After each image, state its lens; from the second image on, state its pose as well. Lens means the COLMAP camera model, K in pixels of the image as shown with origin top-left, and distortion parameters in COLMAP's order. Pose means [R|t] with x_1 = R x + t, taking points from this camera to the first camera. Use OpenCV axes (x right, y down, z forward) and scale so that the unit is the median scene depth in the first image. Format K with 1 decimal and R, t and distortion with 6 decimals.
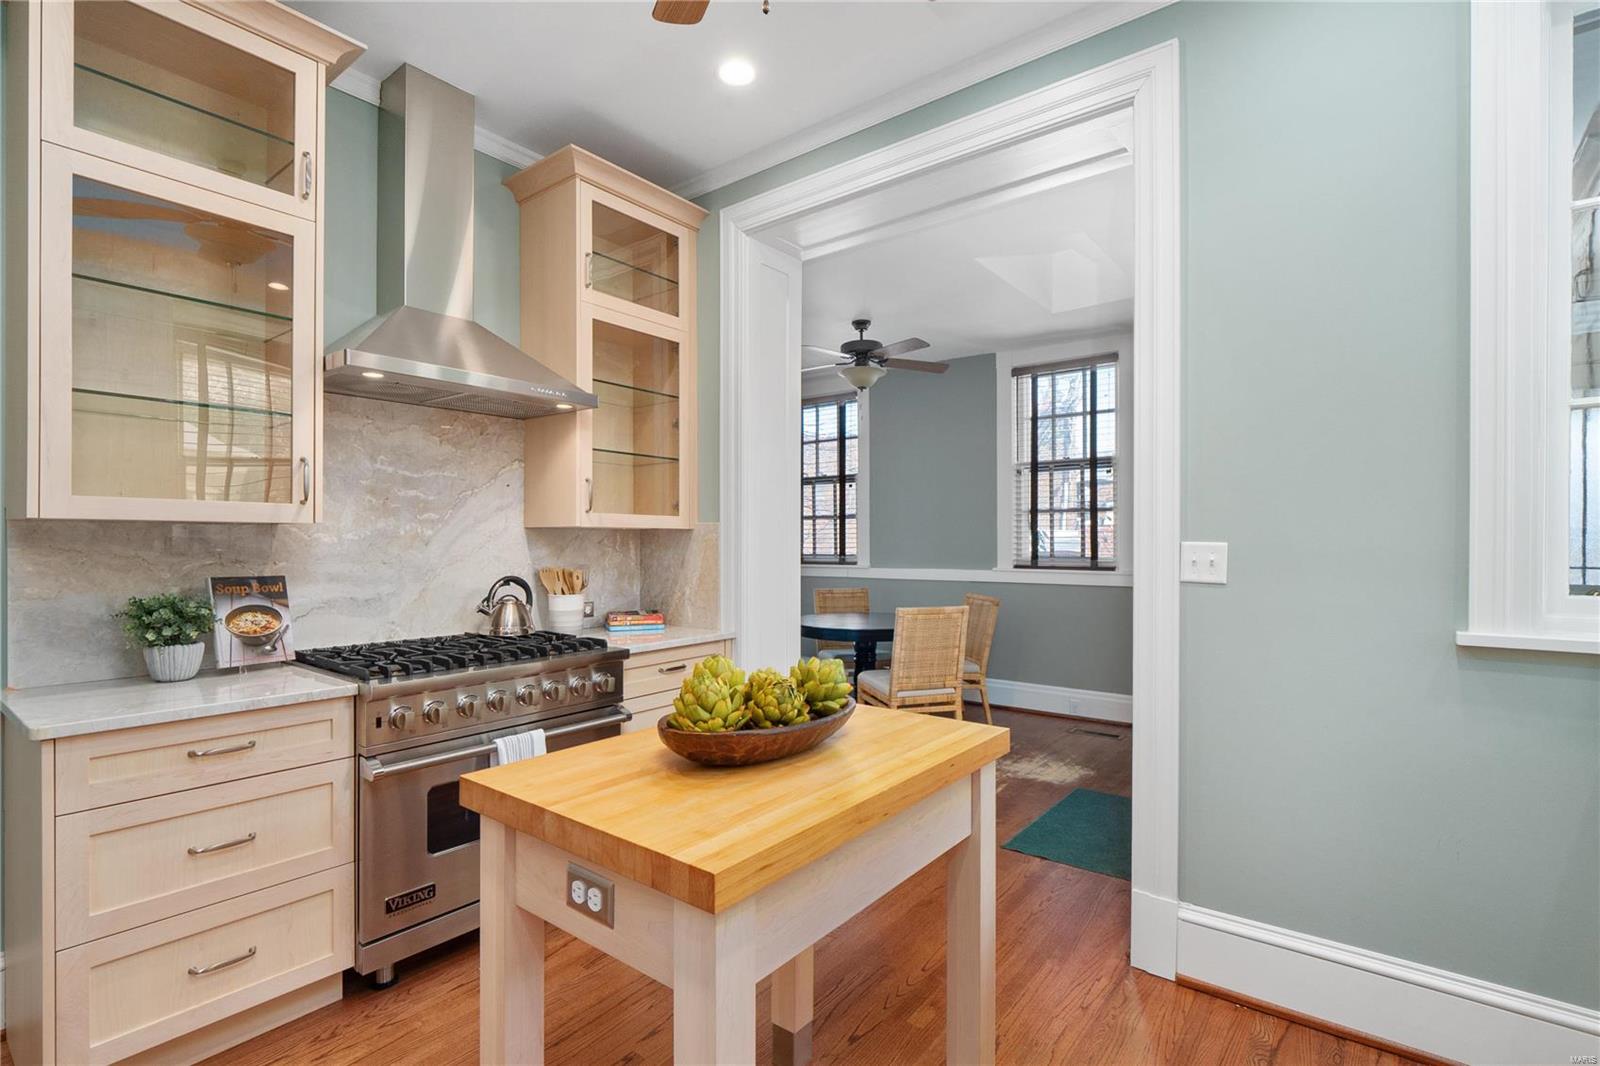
lens RADIAL K [[742.9, 0, 797.4], [0, 742.9, 532.3], [0, 0, 1]] dist [-0.005903, -0.001732]
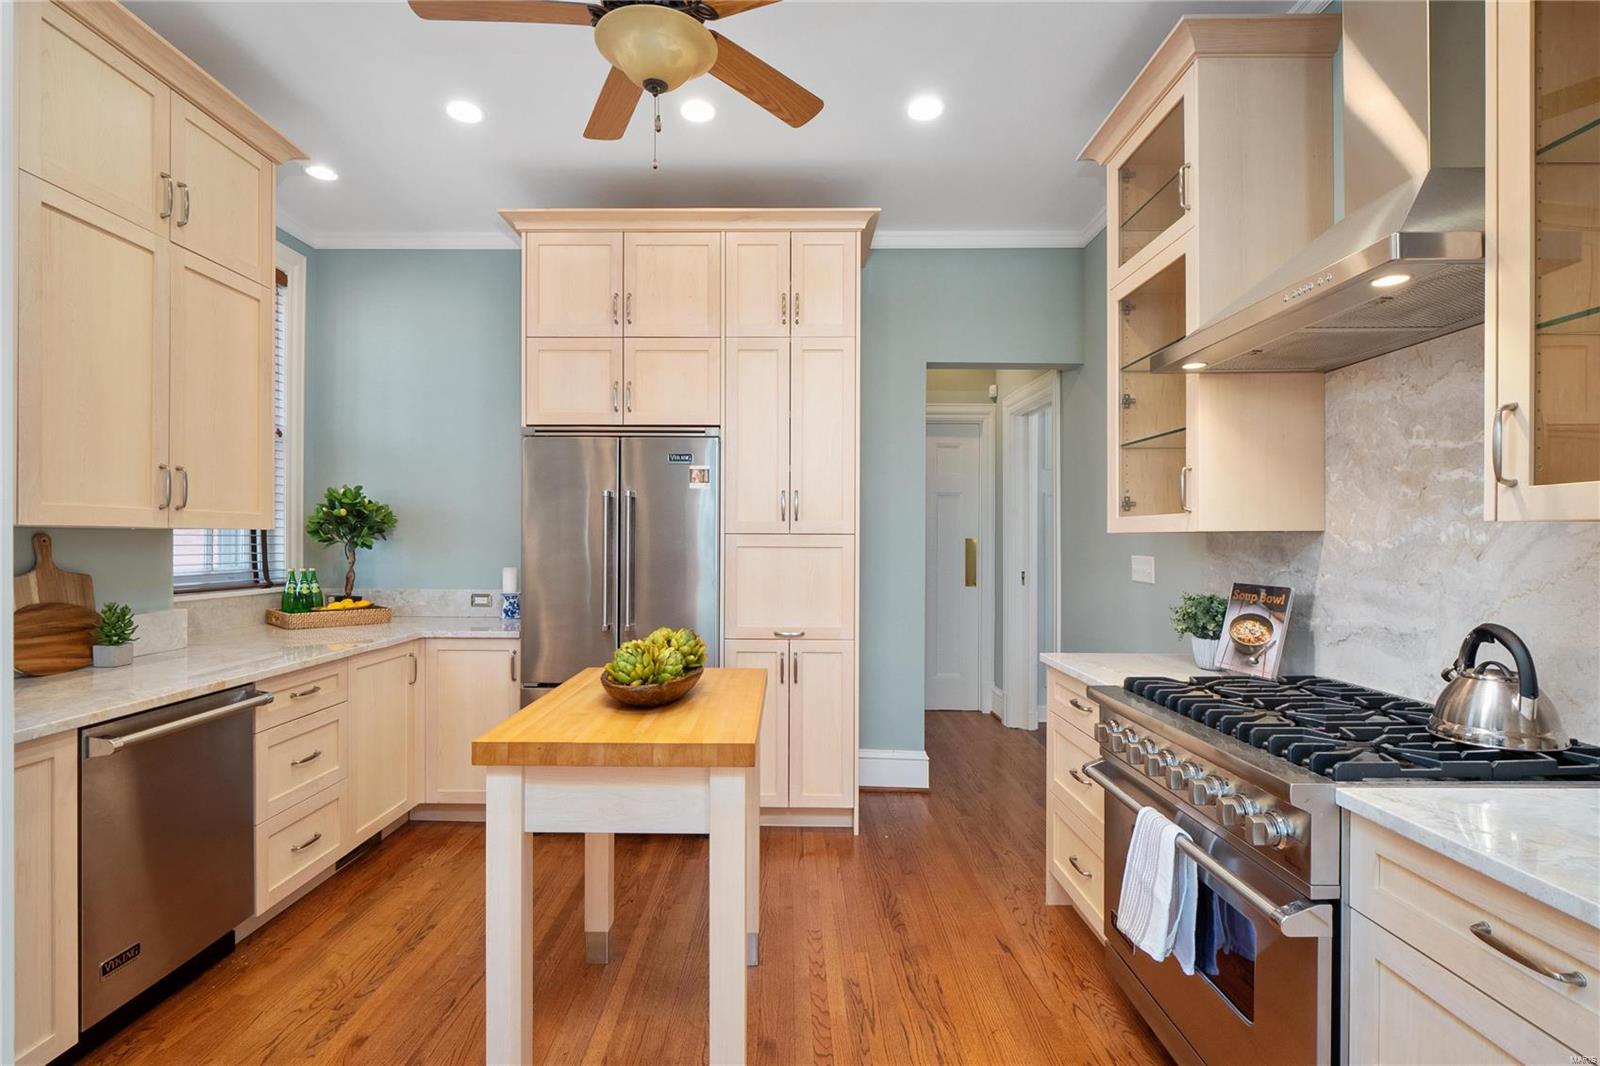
lens RADIAL K [[742.9, 0, 796.2], [0, 742.9, 544.8], [0, 0, 1]] dist [-0.005903, -0.001732]
pose [[-0.790163, -0.006208, -0.612865, 0.351035], [-0.001887, 0.999969, -0.007695, 0.014008], [0.612894, -0.004924, -0.790150, 1.374472]]
